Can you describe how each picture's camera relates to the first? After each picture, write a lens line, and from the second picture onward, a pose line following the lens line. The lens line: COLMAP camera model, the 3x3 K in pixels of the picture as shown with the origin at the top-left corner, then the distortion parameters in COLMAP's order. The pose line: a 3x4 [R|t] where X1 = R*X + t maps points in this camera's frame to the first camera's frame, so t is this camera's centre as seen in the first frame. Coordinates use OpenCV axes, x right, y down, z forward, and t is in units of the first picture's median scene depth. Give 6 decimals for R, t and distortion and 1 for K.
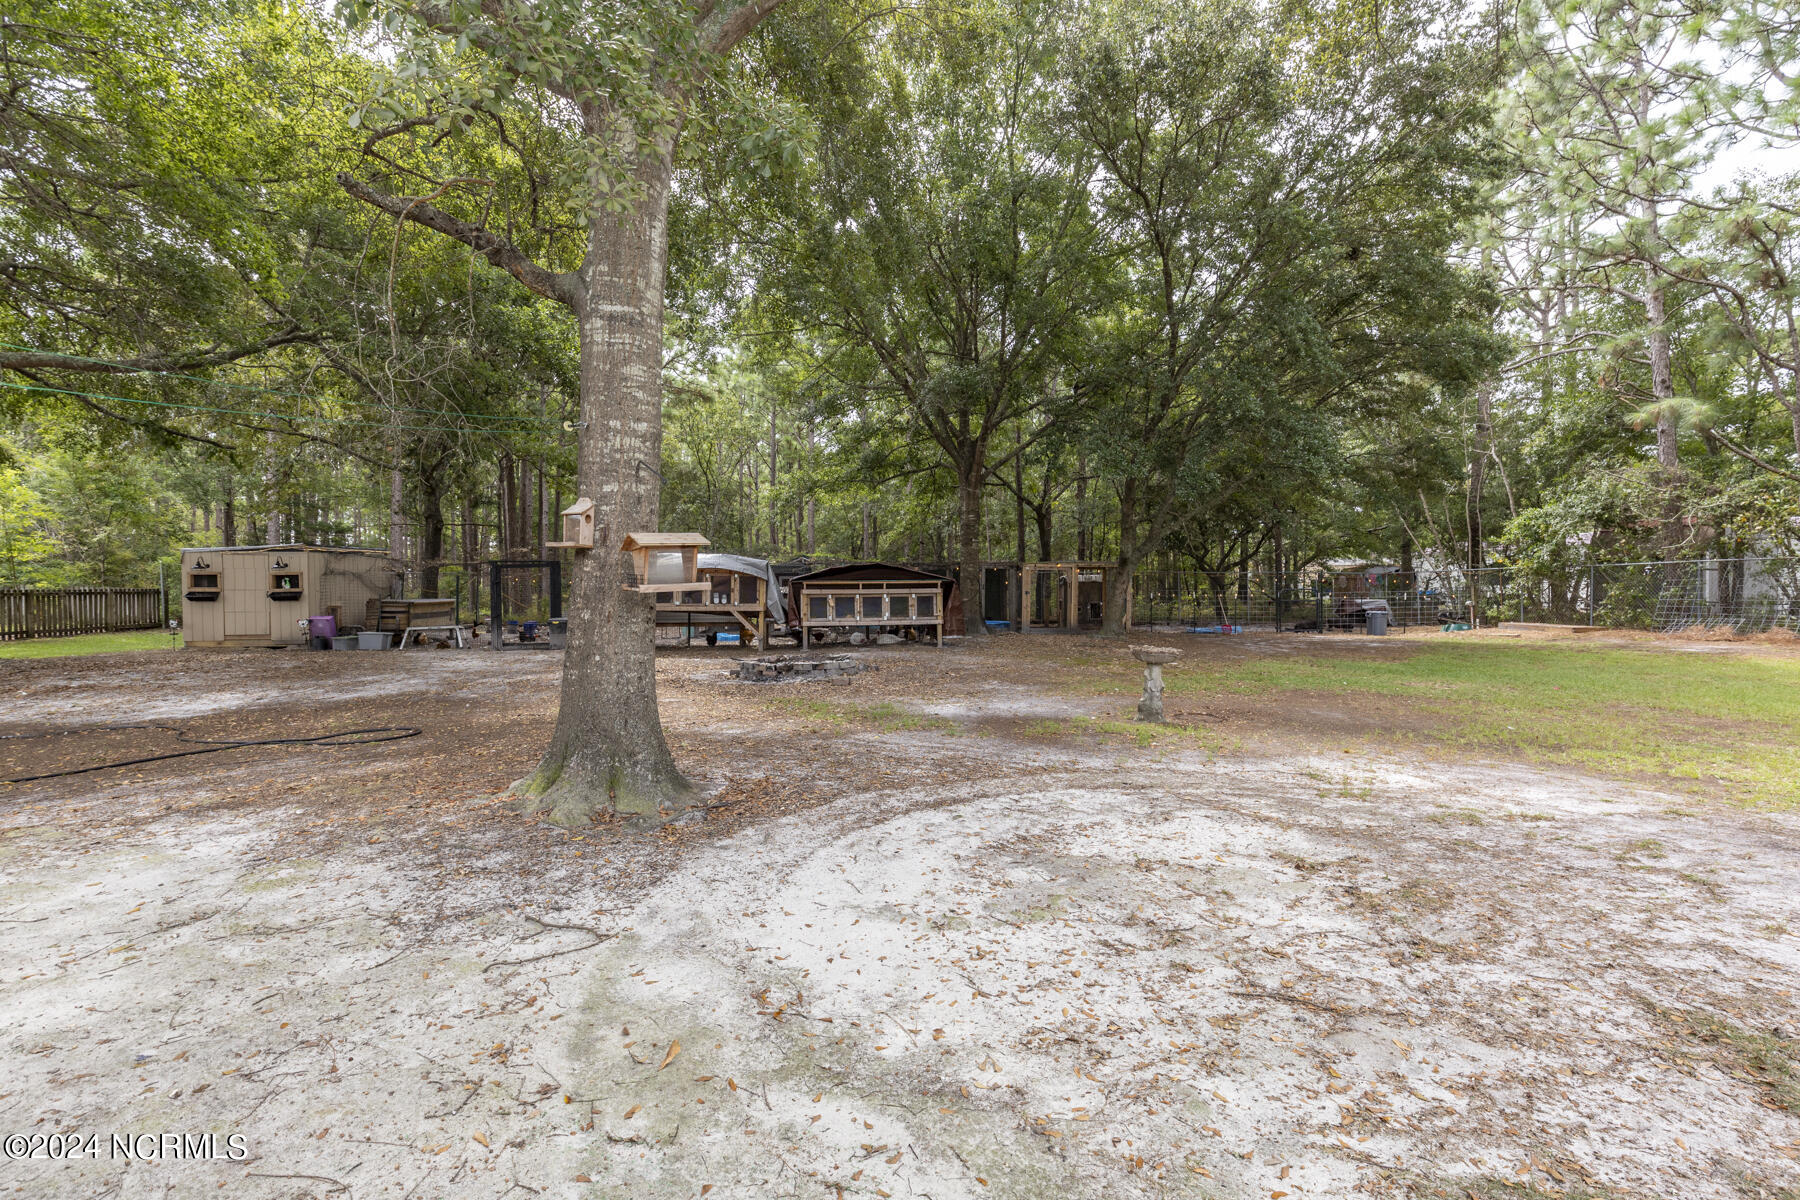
lens RADIAL K [[819.8, 0, 906.6], [0, 819.8, 598.8], [0, 0, 1]] dist [0.006850, -0.001649]
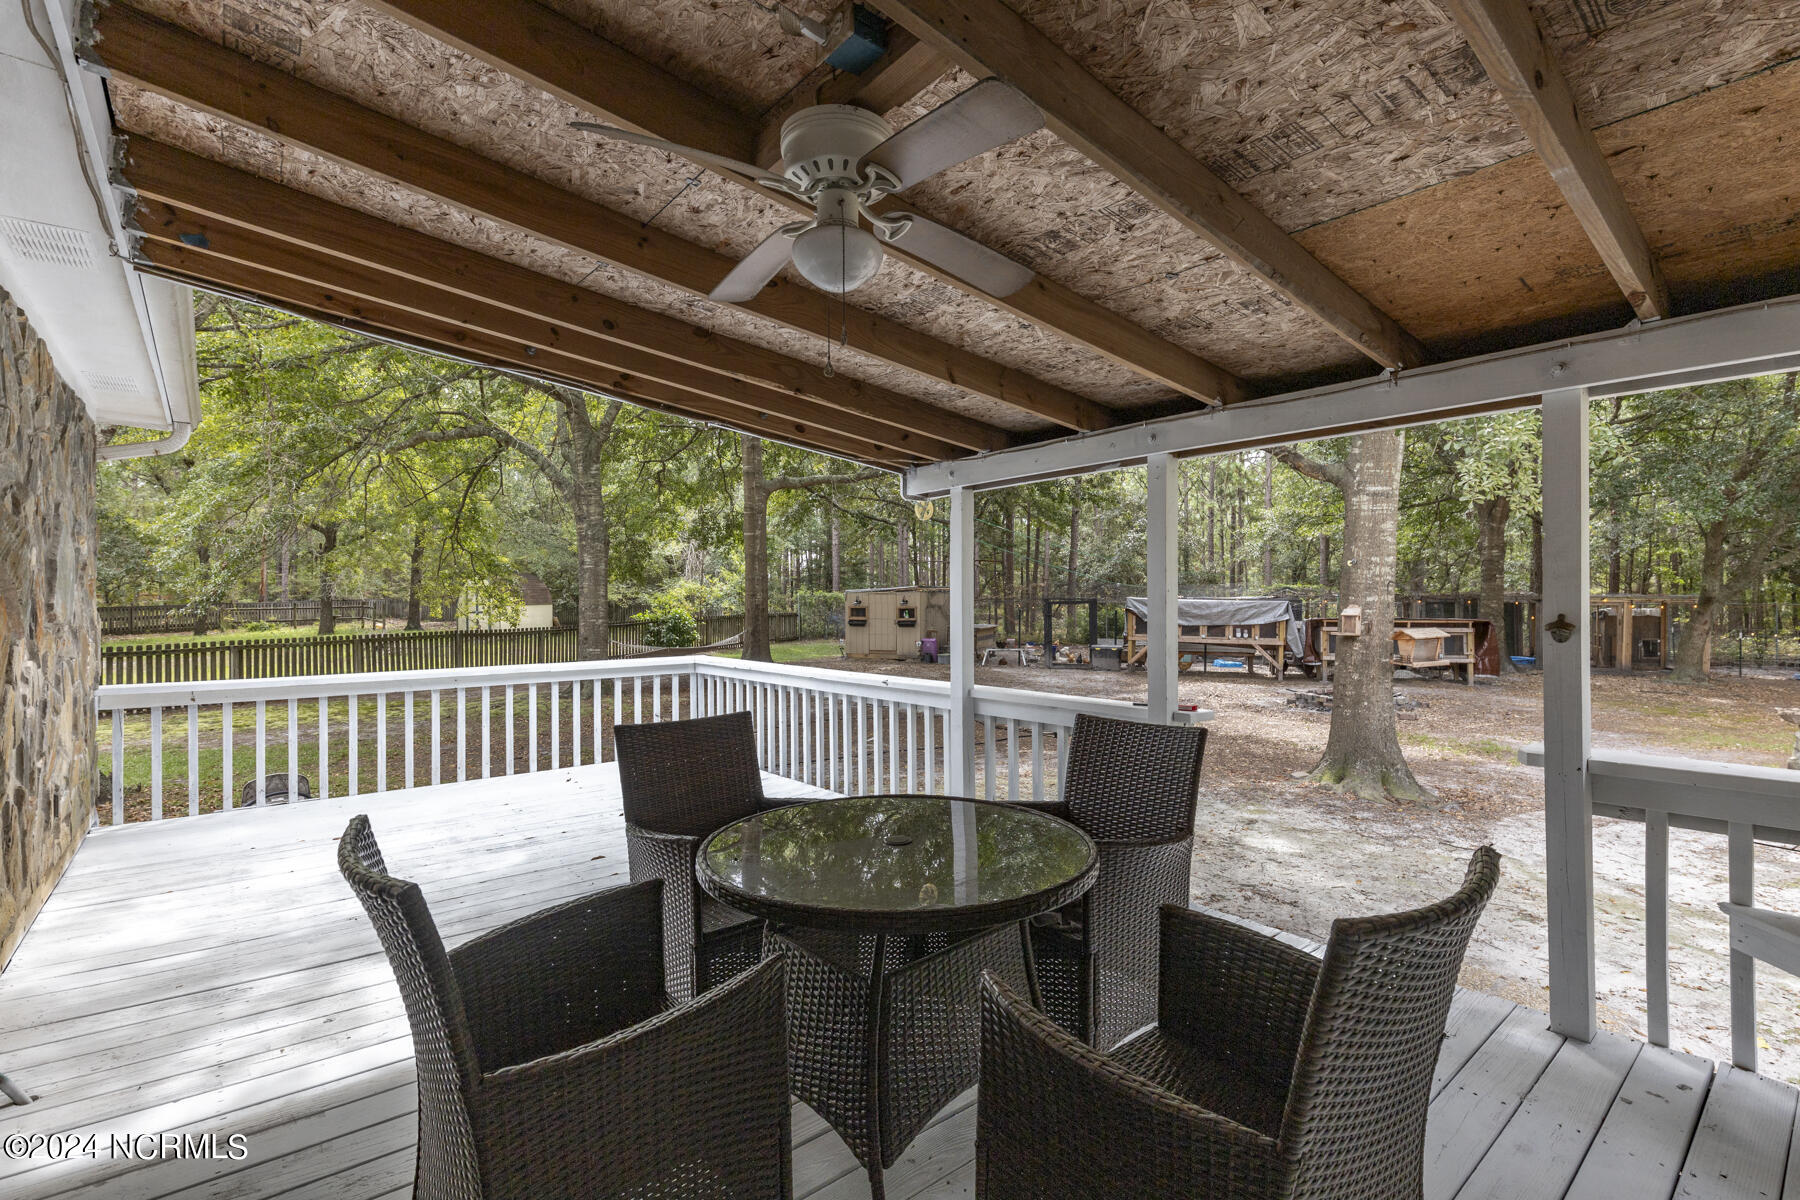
lens RADIAL K [[819.8, 0, 896.2], [0, 819.8, 601.6], [0, 0, 1]] dist [0.006850, -0.001649]
pose [[0.888230, 0.007862, -0.459332, -0.129953], [-0.012599, 0.999894, -0.007249, -0.030580], [0.459227, 0.012226, 0.888235, -0.252232]]
